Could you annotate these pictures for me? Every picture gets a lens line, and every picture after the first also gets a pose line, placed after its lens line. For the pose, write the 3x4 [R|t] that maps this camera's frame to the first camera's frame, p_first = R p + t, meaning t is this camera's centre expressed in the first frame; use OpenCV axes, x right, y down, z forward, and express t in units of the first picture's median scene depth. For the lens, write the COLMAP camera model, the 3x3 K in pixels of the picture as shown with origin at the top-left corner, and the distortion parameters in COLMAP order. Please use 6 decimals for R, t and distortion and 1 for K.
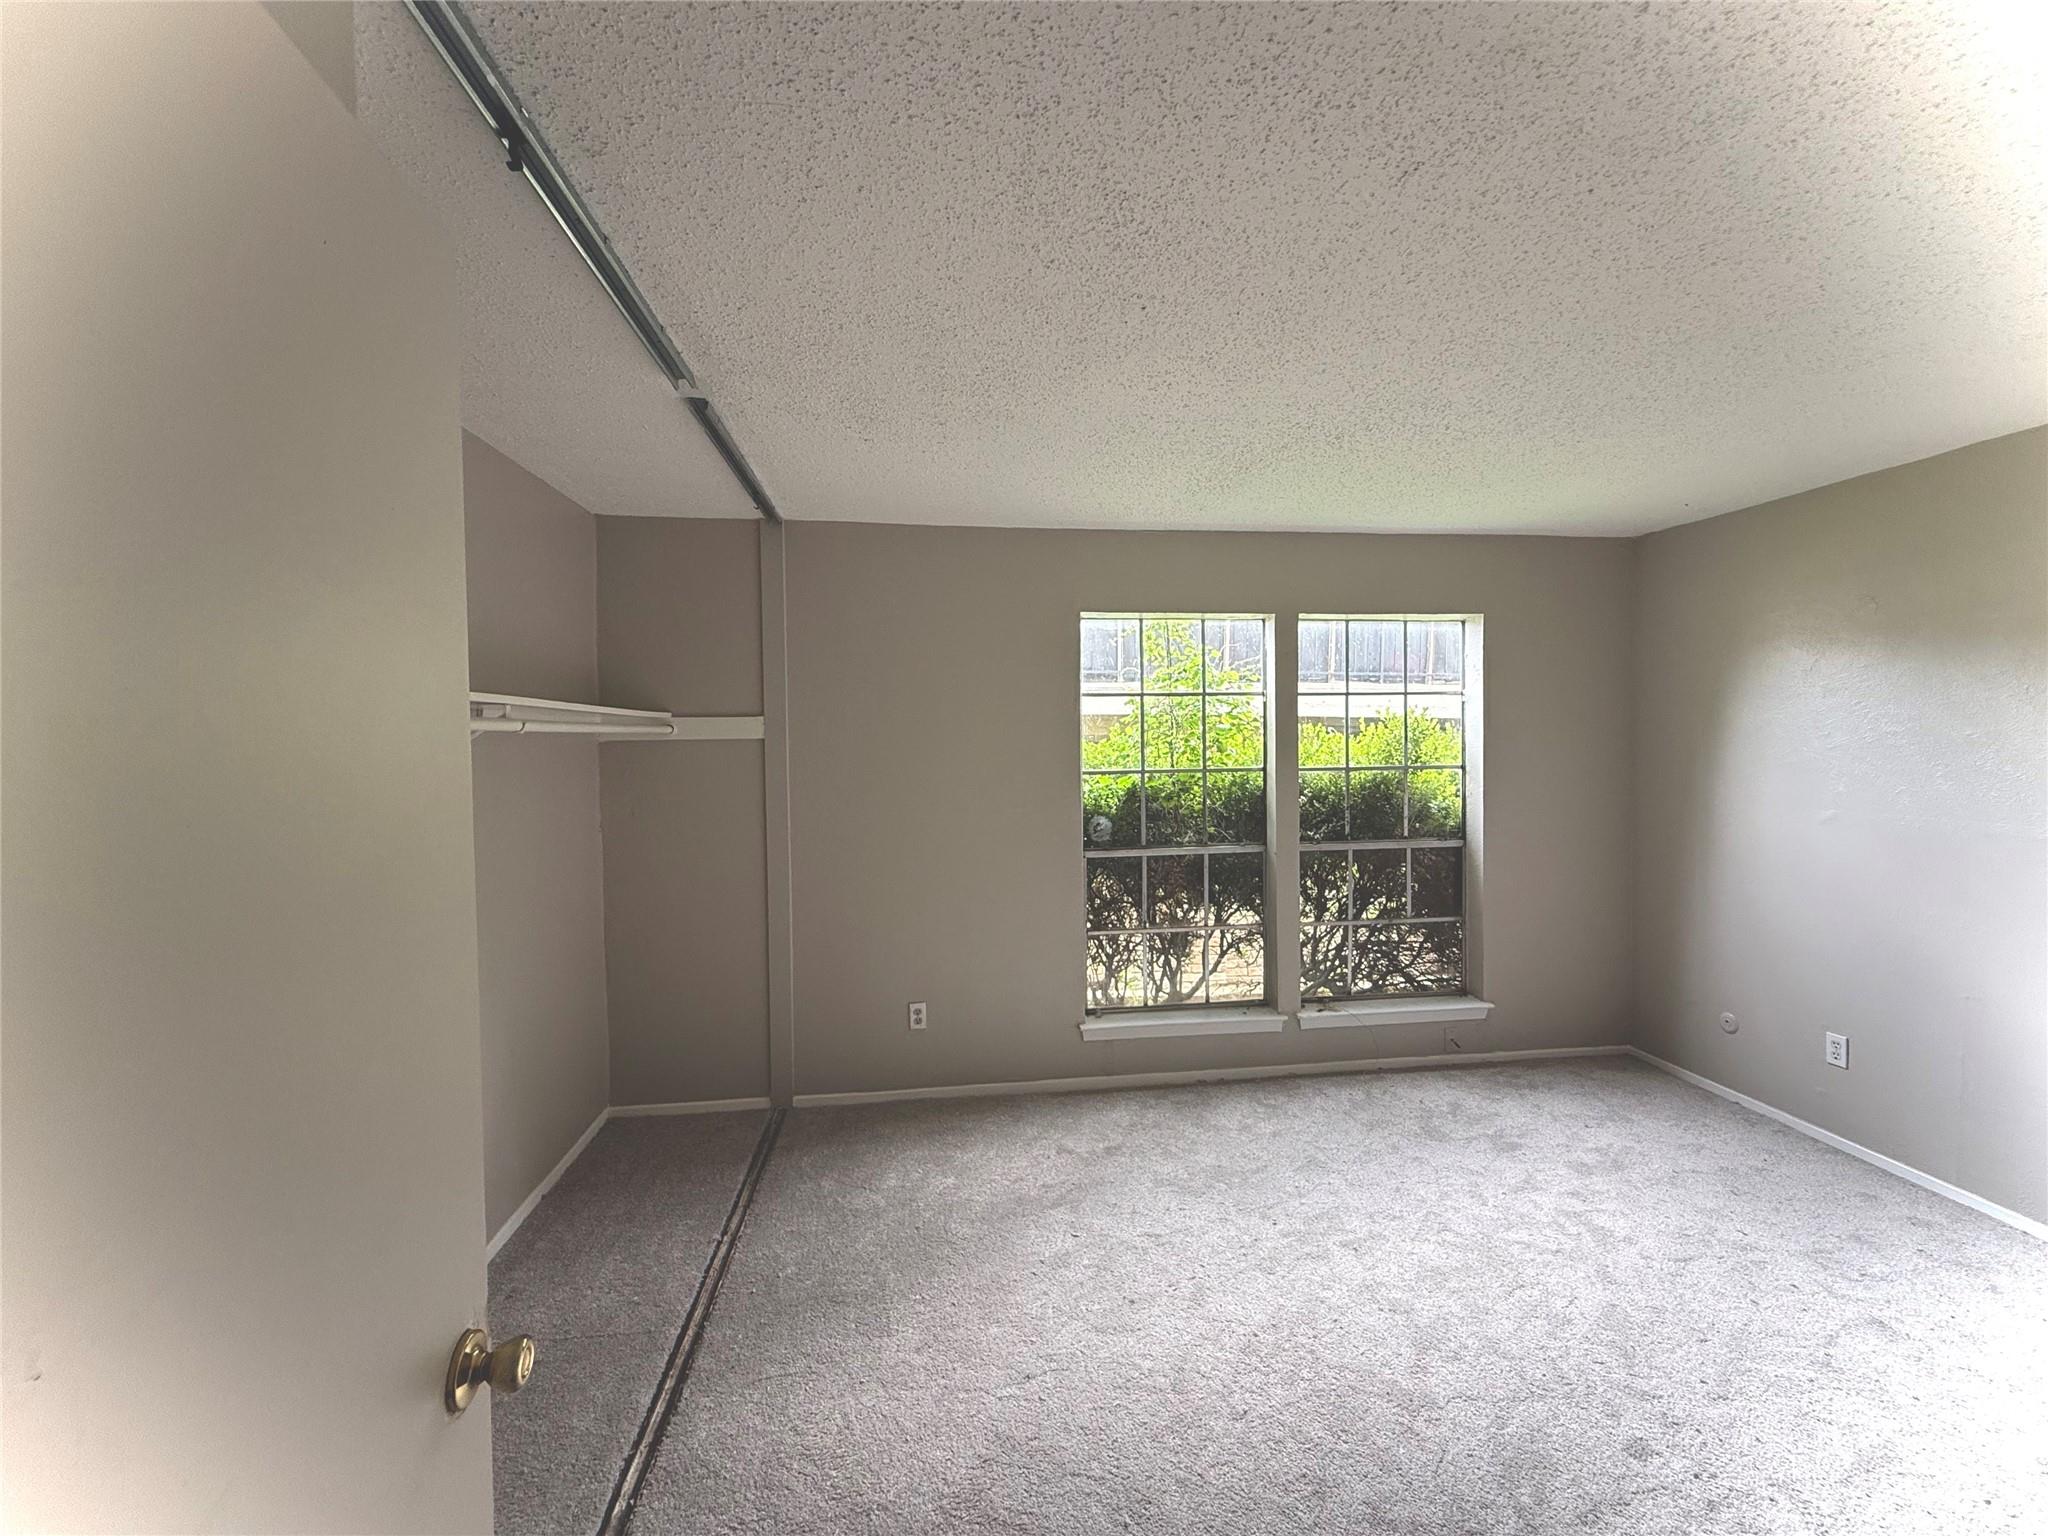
lens RADIAL K [[825.3, 0, 1031.4], [0, 825.3, 775.6], [0, 0, 1]] dist [-0.000958, 0.000567]
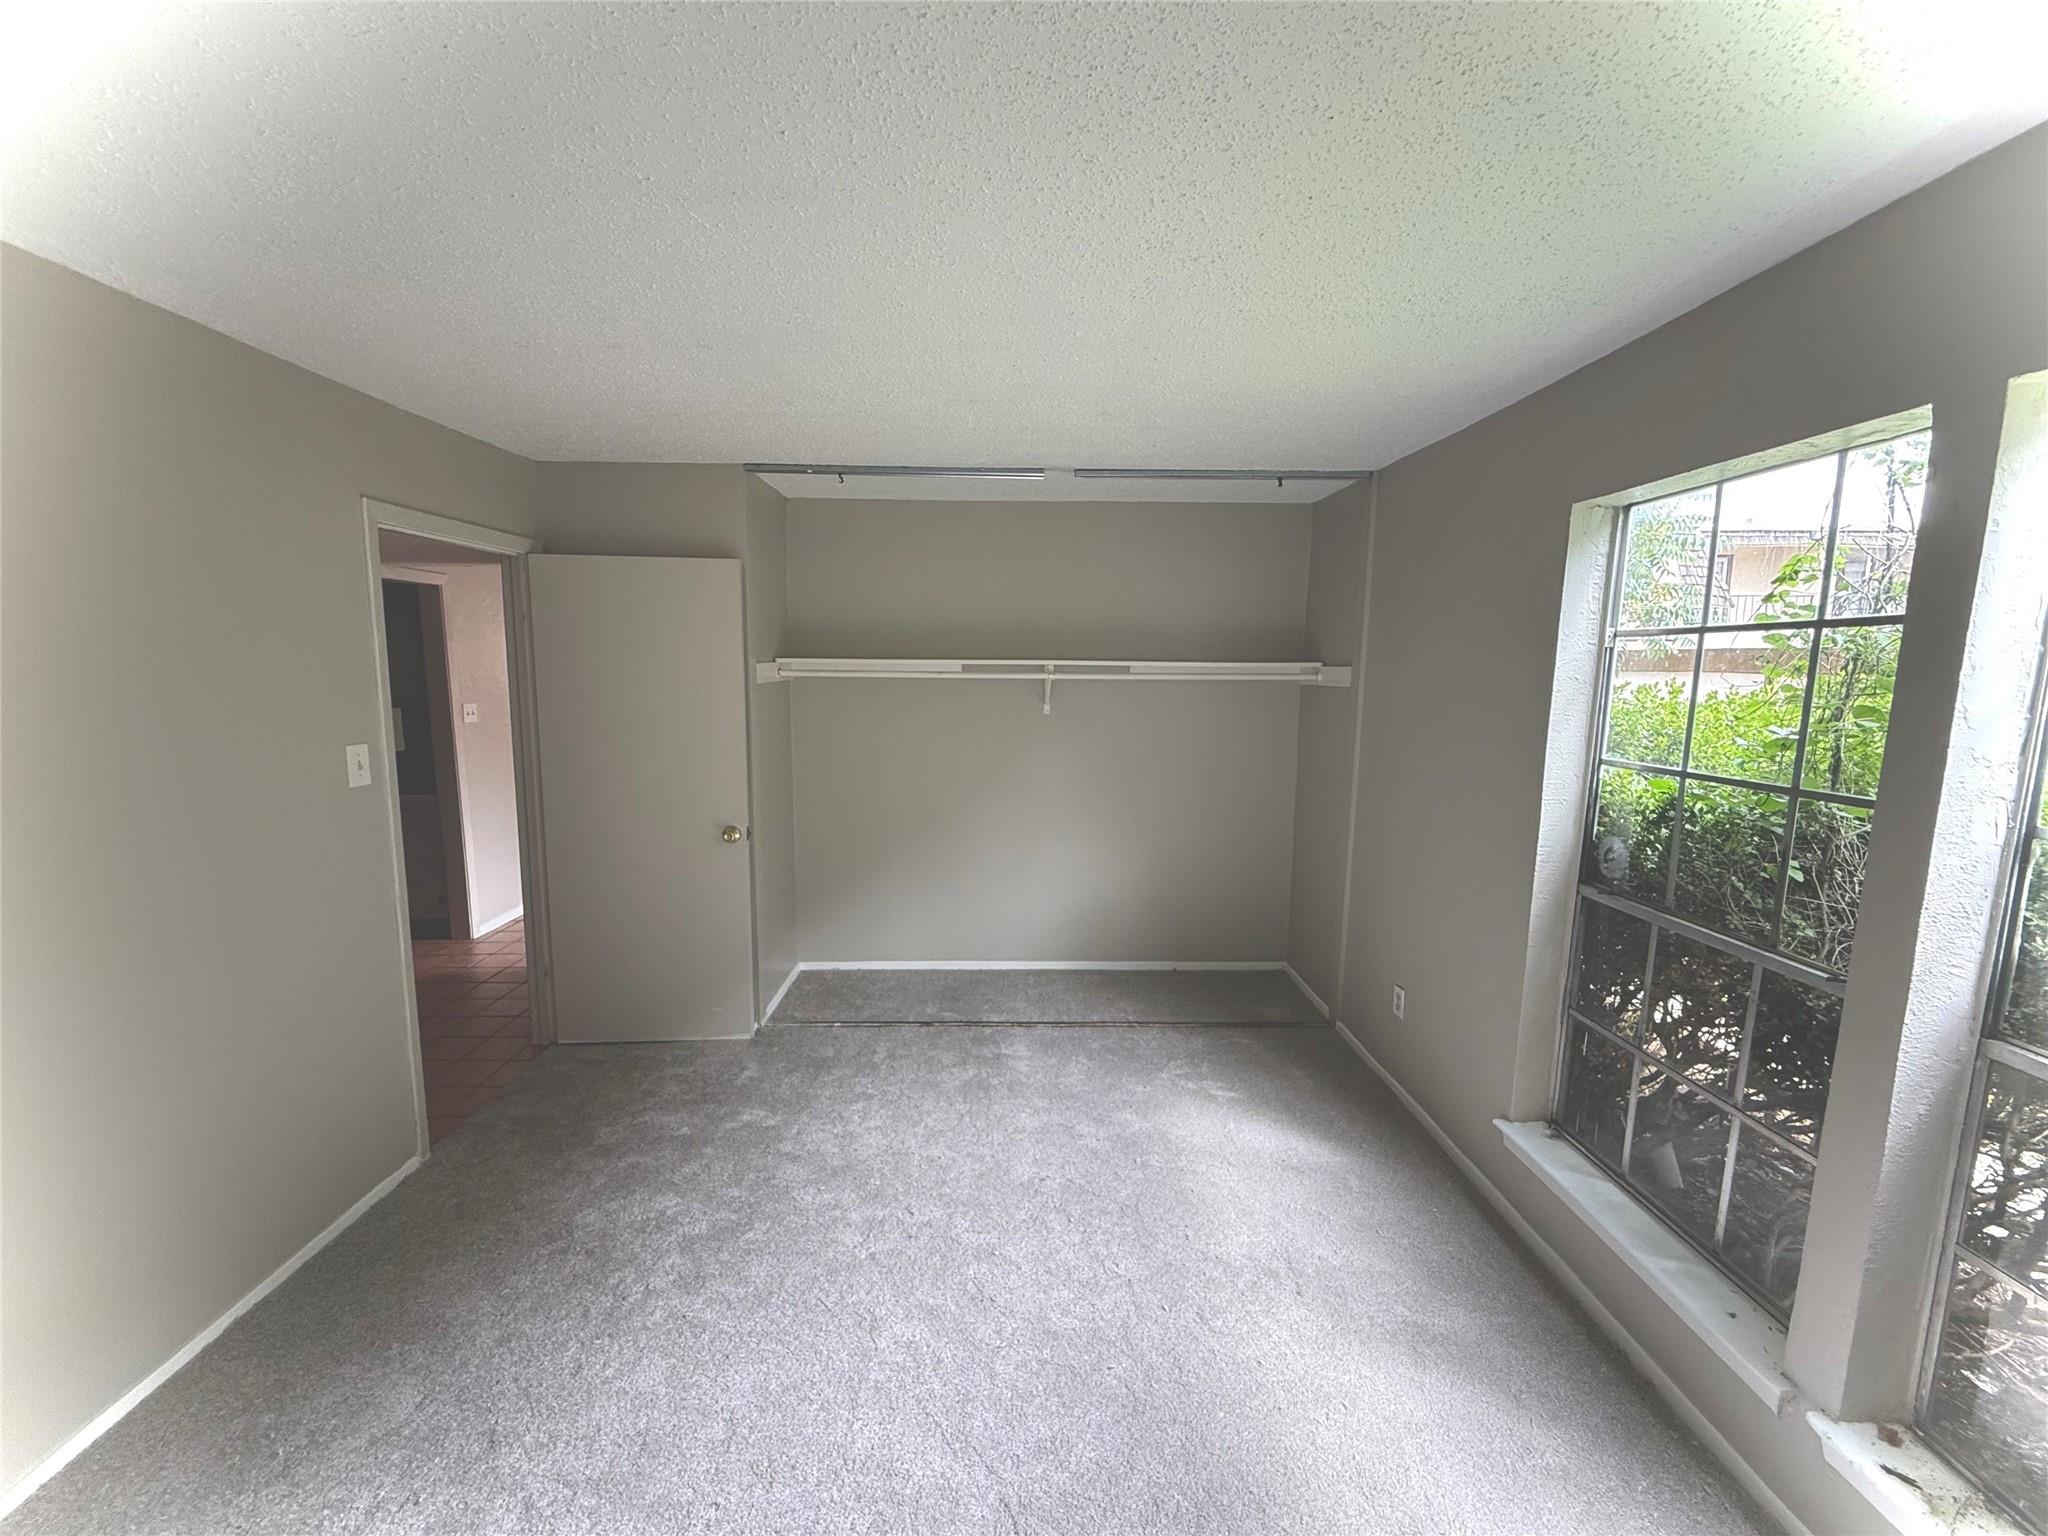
lens RADIAL K [[825.3, 0, 1021.9], [0, 825.3, 768.3], [0, 0, 1]] dist [-0.000958, 0.000567]
pose [[-0.106252, 0.135040, -0.985127, 1.573572], [-0.050026, 0.988754, 0.140933, -0.139936], [0.993080, 0.064257, -0.098302, 1.369820]]
